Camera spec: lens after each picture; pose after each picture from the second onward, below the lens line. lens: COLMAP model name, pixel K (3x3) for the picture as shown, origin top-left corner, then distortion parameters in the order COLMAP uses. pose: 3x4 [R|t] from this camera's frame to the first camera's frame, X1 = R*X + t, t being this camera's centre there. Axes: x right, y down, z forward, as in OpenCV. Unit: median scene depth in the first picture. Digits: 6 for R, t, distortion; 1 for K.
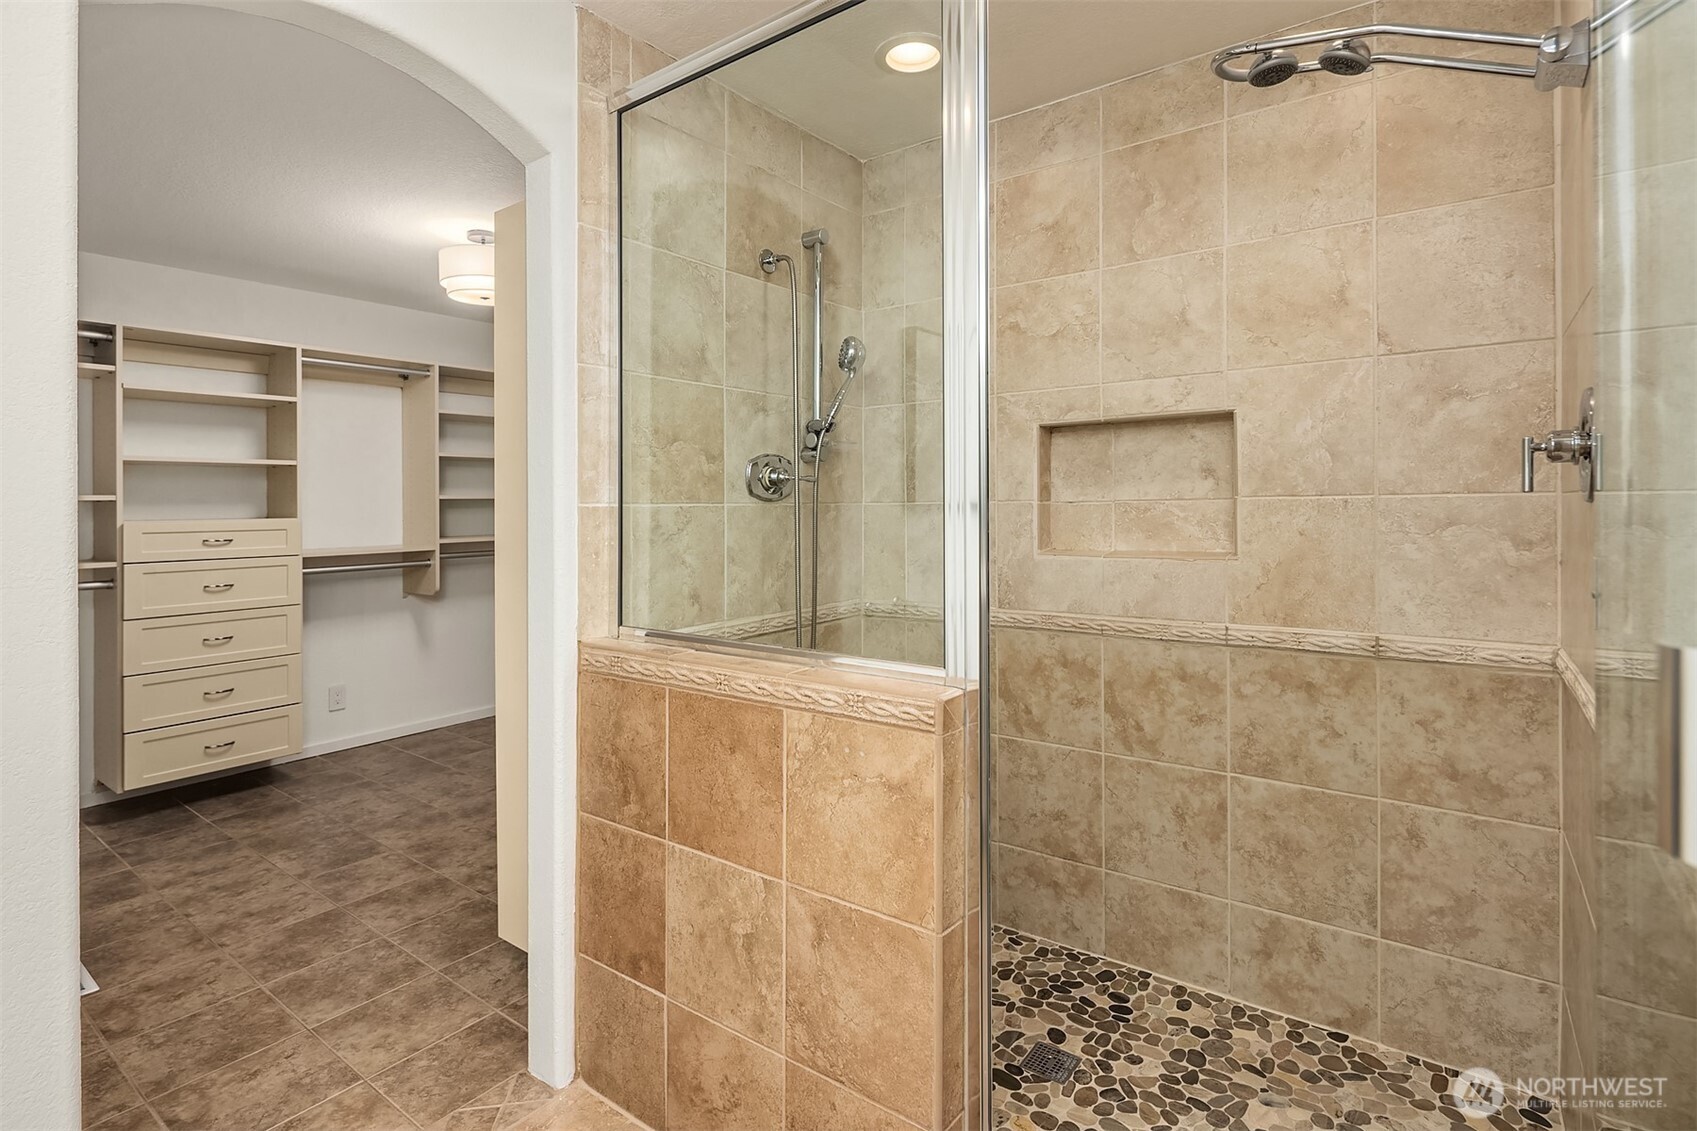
lens RADIAL K [[828.5, 0, 854.0], [0, 828.5, 504.8], [0, 0, 1]] dist [-0.000192, -0.000311]
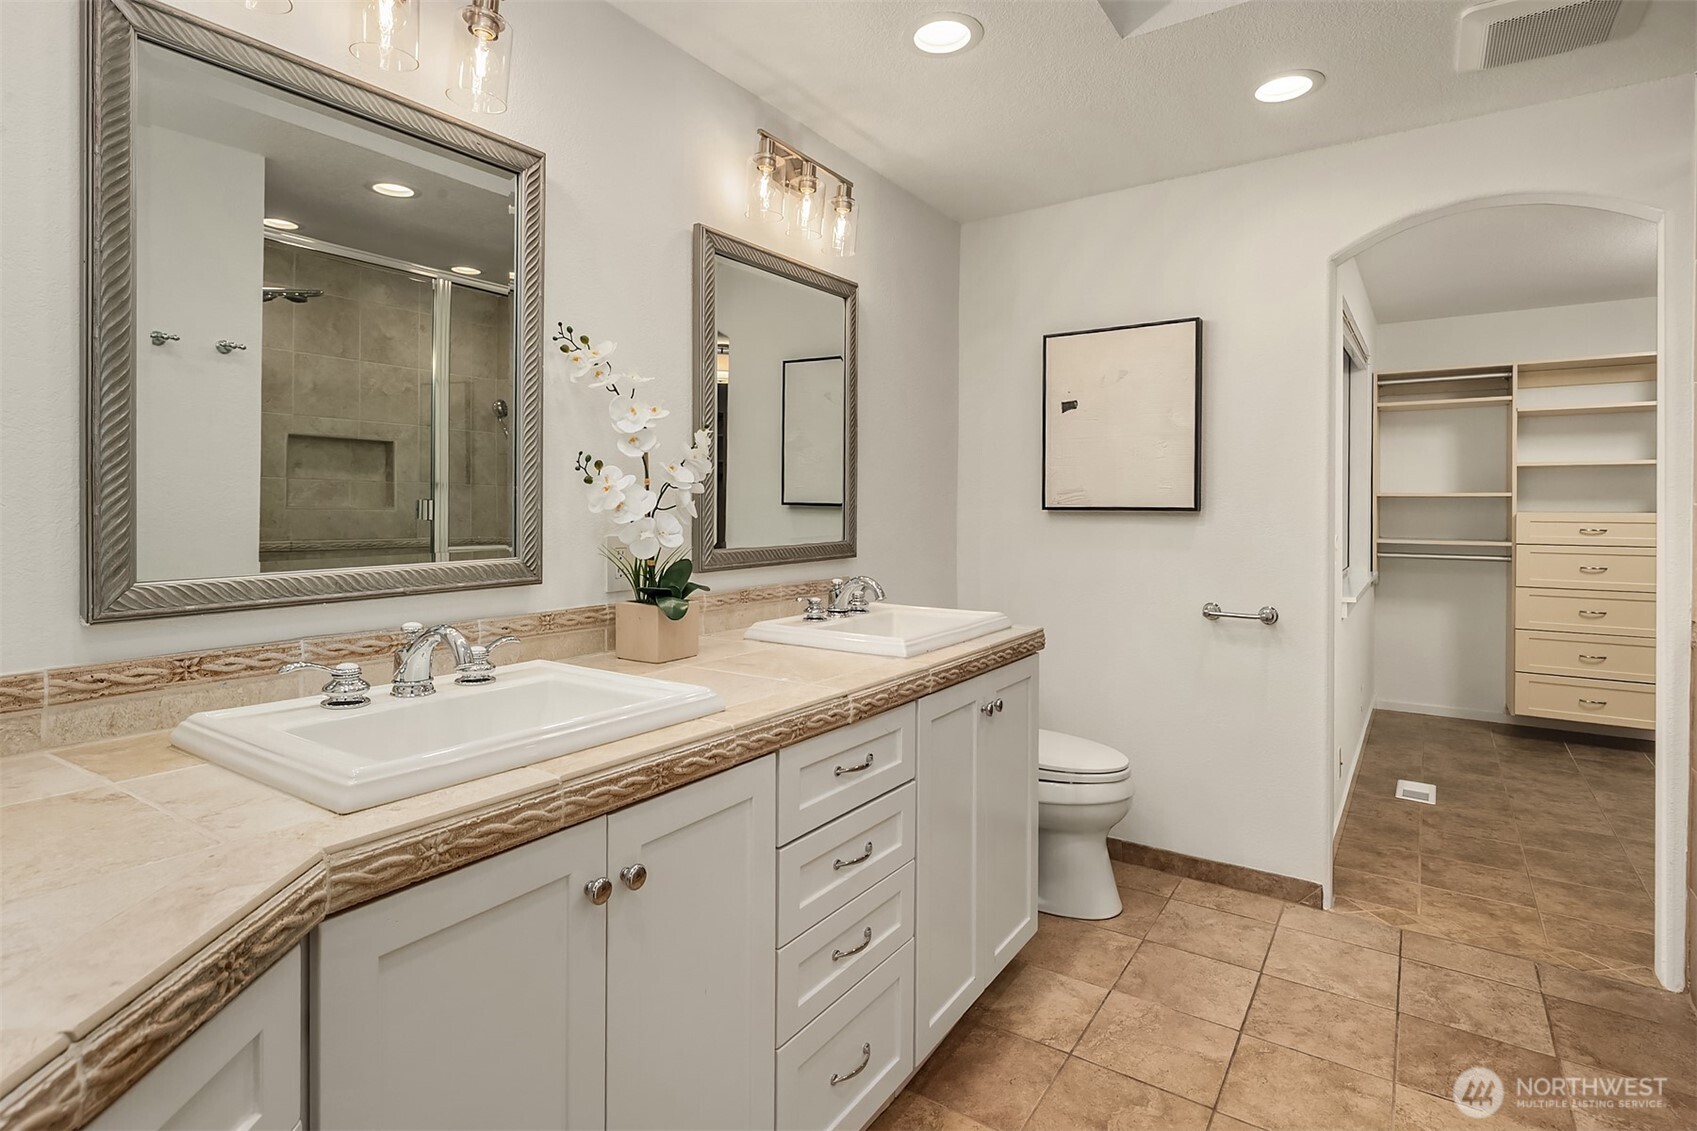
lens RADIAL K [[828.5, 0, 864.0], [0, 828.5, 502.7], [0, 0, 1]] dist [-0.000192, -0.000311]
pose [[0.050826, 0.007954, -0.998676, 0.569094], [-0.000079, 0.999968, 0.007960, -0.008391], [0.998708, -0.000326, 0.050825, -0.165057]]
